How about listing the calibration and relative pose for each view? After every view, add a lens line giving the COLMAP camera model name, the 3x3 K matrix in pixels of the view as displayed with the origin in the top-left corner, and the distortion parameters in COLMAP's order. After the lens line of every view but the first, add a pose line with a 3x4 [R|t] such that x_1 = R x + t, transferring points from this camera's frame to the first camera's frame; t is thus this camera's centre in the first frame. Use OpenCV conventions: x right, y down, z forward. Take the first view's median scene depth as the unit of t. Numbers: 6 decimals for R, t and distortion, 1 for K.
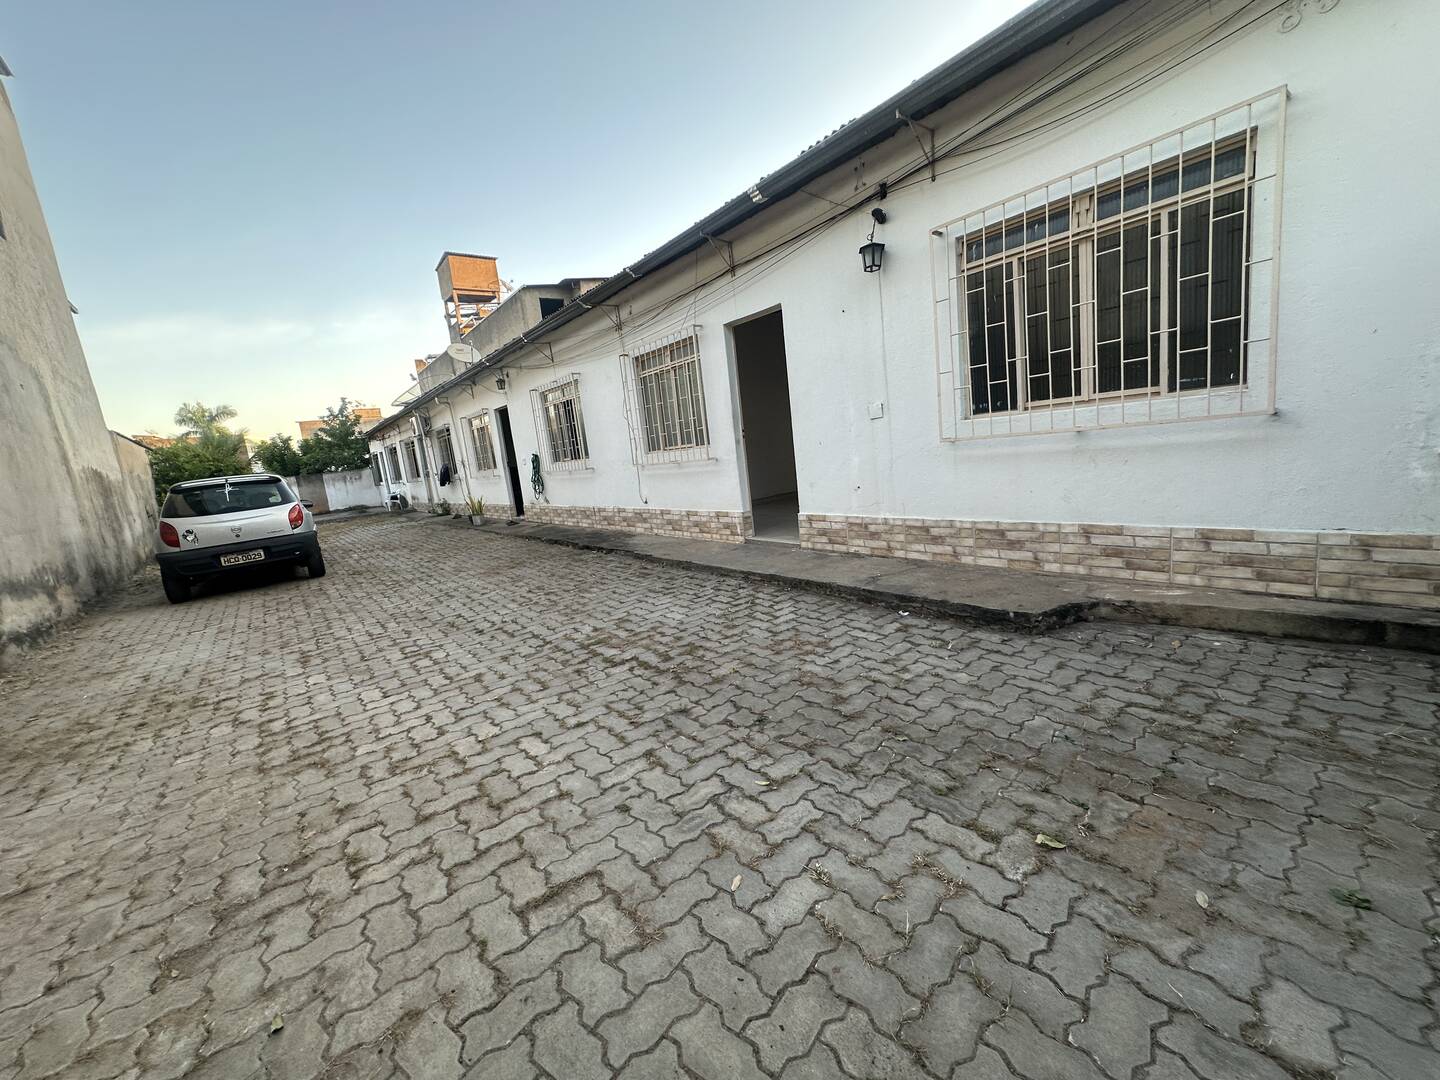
lens RADIAL K [[576.6, 0, 719.4], [0, 576.6, 540.3], [0, 0, 1]] dist [-0.000235, 0.000760]
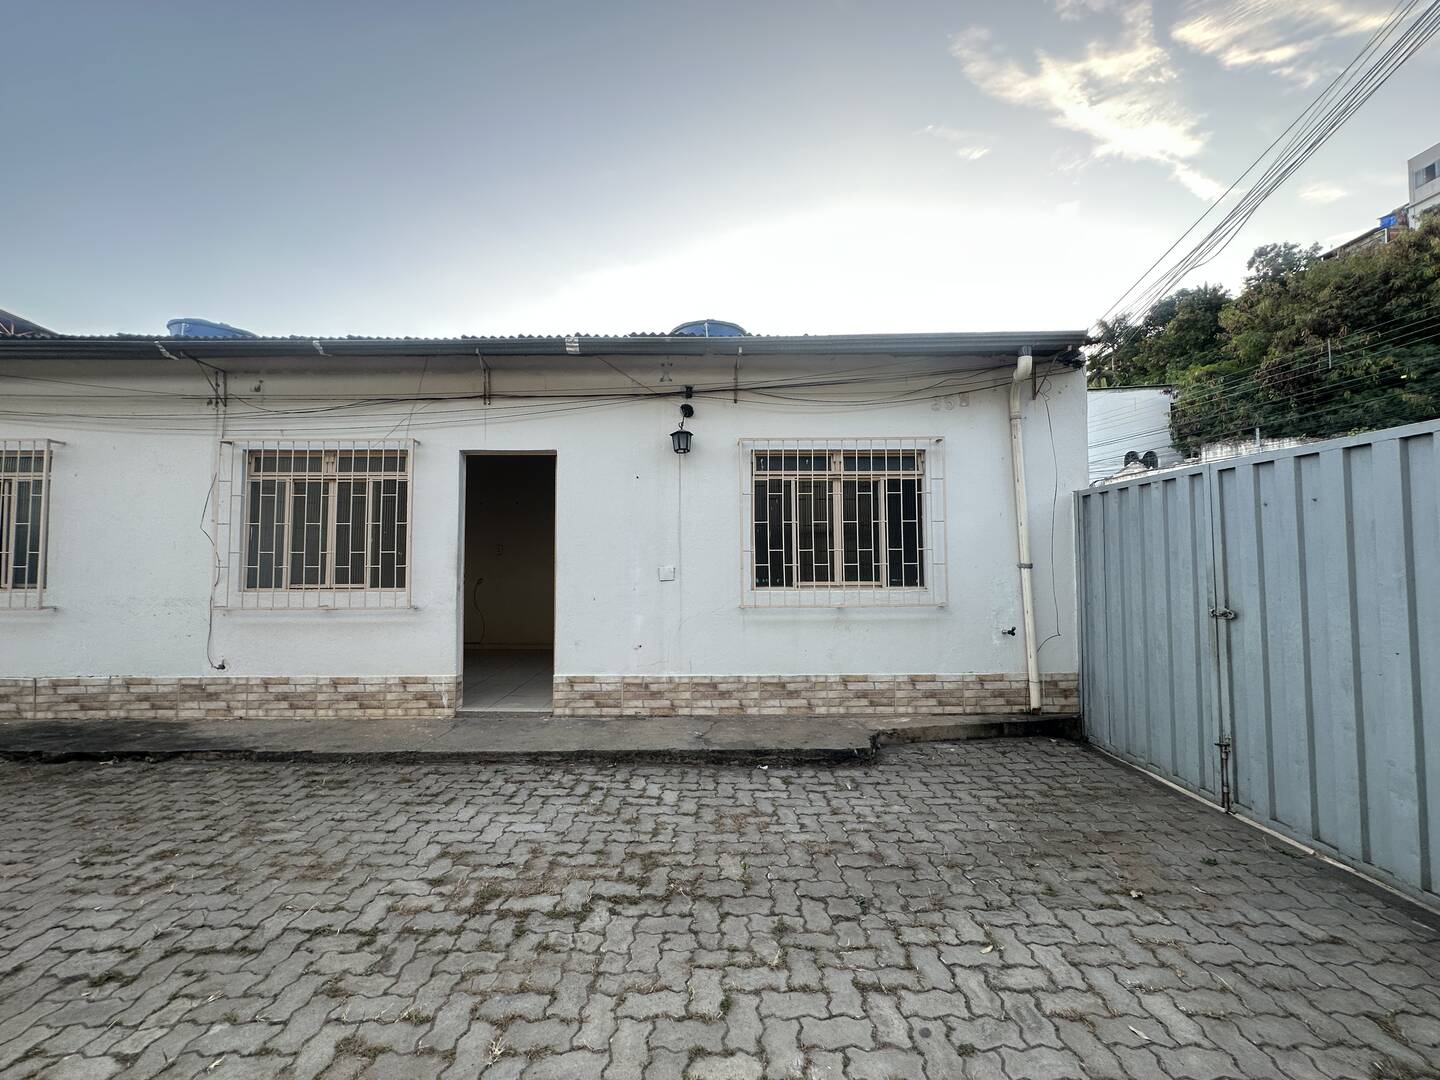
lens RADIAL K [[576.6, 0, 717.9], [0, 576.6, 538.5], [0, 0, 1]] dist [-0.000235, 0.000760]
pose [[0.609755, 0.140788, 0.779986, -0.625125], [0.064796, 0.971949, -0.226092, -0.049970], [-0.789937, 0.188400, 0.583528, 0.357985]]
